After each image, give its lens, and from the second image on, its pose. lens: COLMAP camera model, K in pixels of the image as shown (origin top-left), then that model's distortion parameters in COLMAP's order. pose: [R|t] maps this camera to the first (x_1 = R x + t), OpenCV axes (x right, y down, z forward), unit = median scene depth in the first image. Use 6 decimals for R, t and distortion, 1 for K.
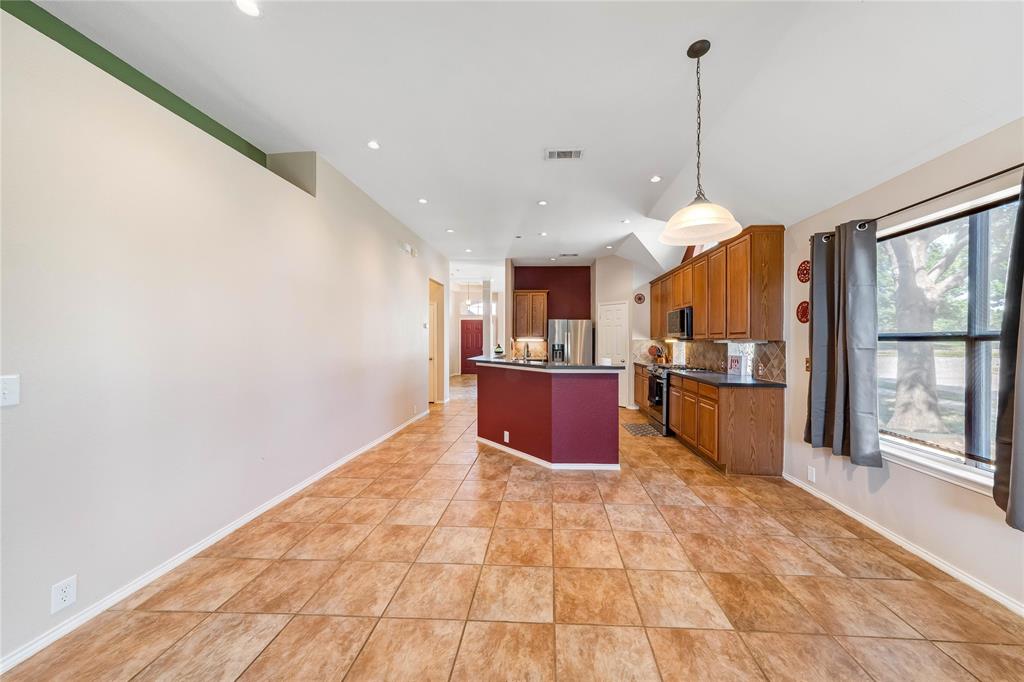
lens RADIAL K [[358.6, 0, 532.9], [0, 358.6, 342.6], [0, 0, 1]] dist [-0.000160, 0.000020]
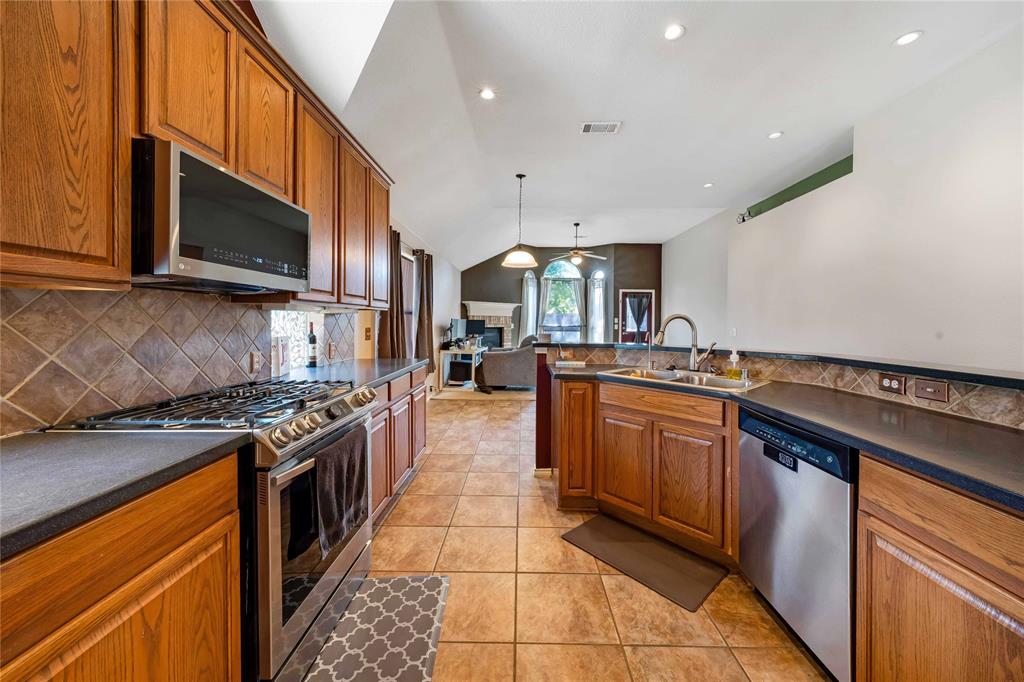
lens RADIAL K [[377.1, 0, 512.0], [0, 377.1, 341.0], [0, 0, 1]] dist [0.000229, 0.000060]
pose [[-0.999830, -0.010835, -0.014910, 0.246443], [-0.011730, 0.998046, 0.061366, 0.006081], [0.014216, 0.061531, -0.998004, 1.465708]]
